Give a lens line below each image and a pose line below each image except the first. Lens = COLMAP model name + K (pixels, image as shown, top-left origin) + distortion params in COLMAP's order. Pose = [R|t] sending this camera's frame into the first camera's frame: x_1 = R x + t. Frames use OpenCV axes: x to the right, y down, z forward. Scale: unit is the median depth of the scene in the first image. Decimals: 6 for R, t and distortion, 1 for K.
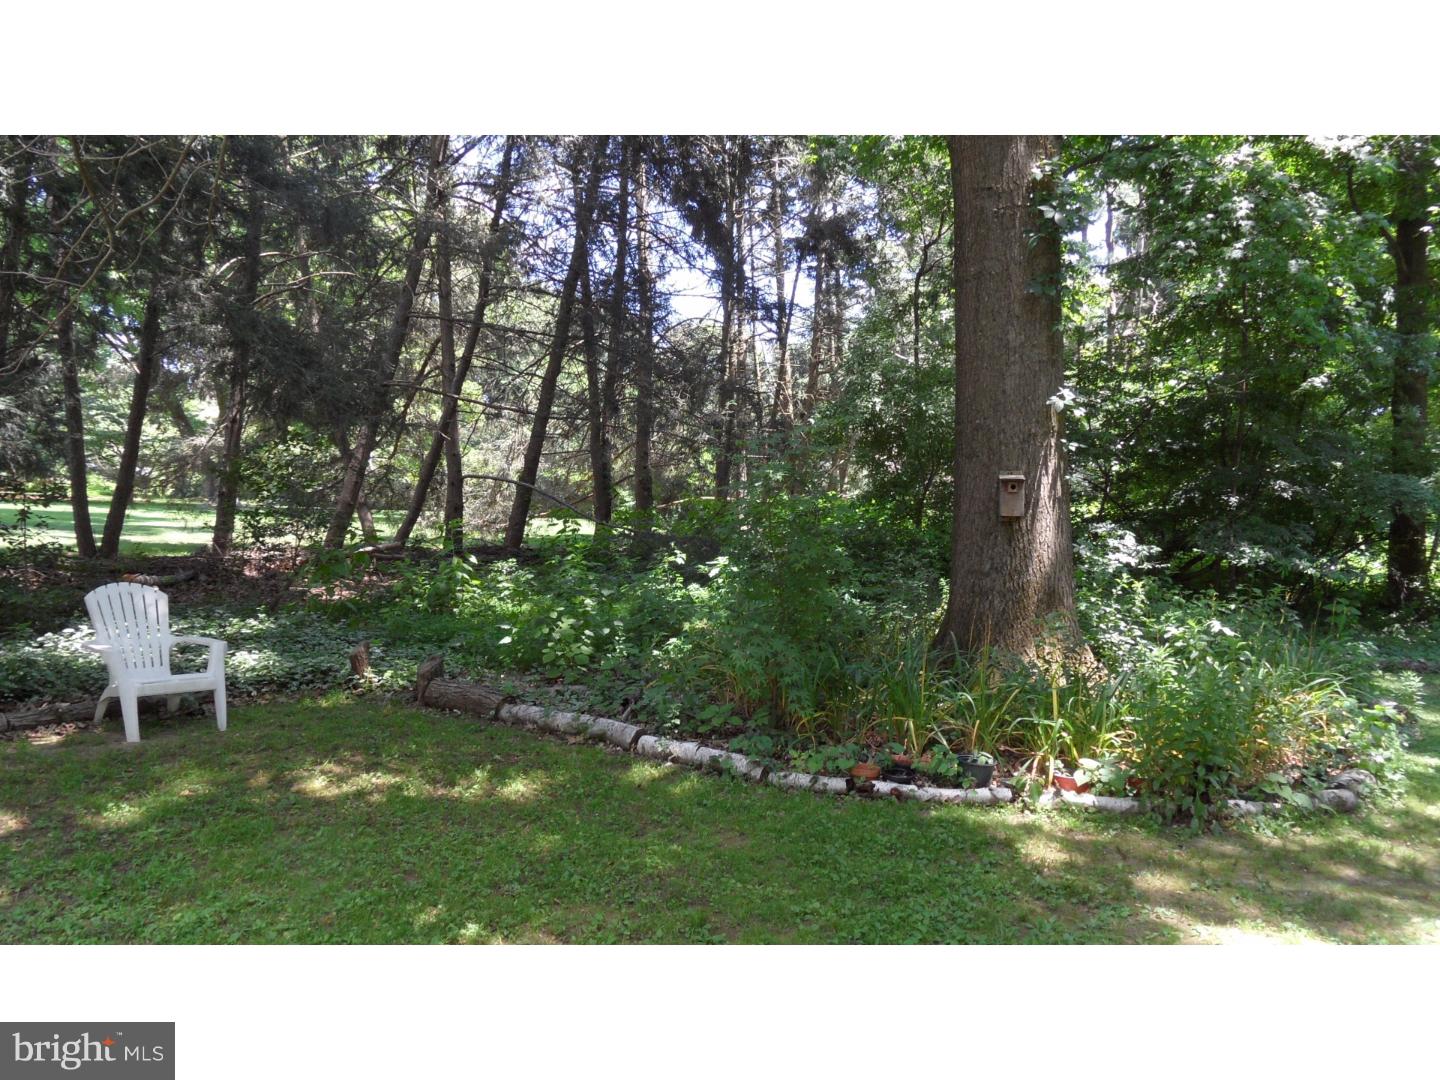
lens RADIAL K [[1047.6, 0, 720.0], [0, 1047.6, 540.0], [0, 0, 1]] dist [-0.022424, 0.004347]
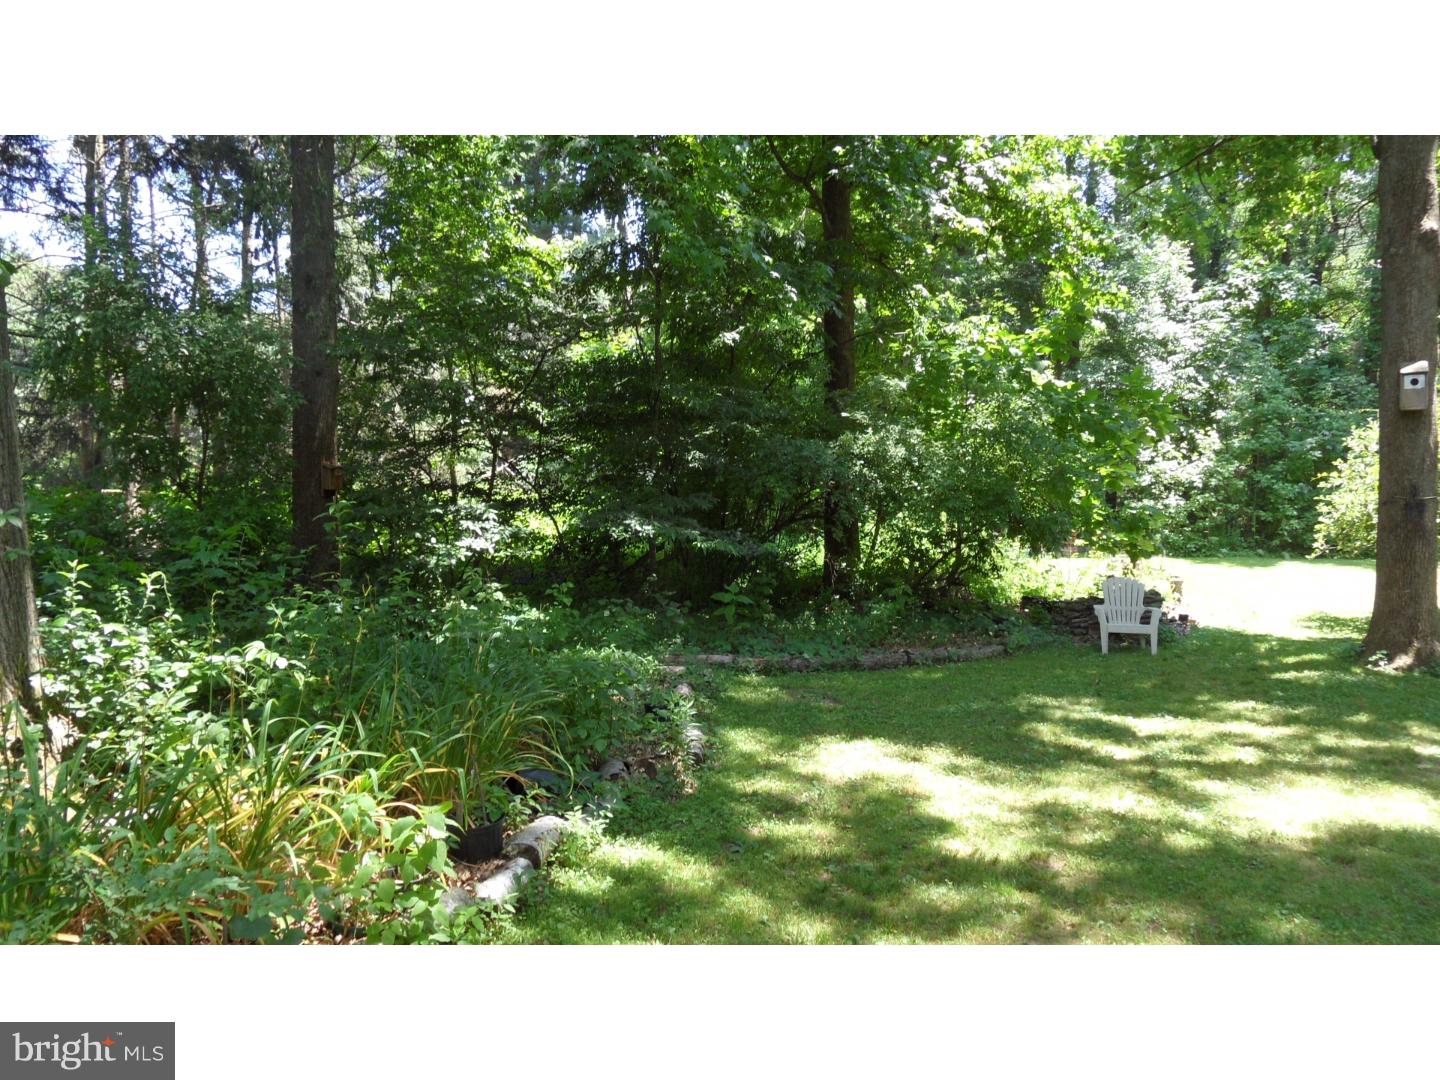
lens RADIAL K [[1063.8, 0, 720.0], [0, 1063.8, 540.0], [0, 0, 1]] dist [-0.028502, 0.000001]
pose [[0.925776, -0.028755, 0.376977, 0.546831], [0.029317, 0.999561, 0.004249, 0.032439], [-0.376933, 0.007118, 0.926213, 0.424558]]
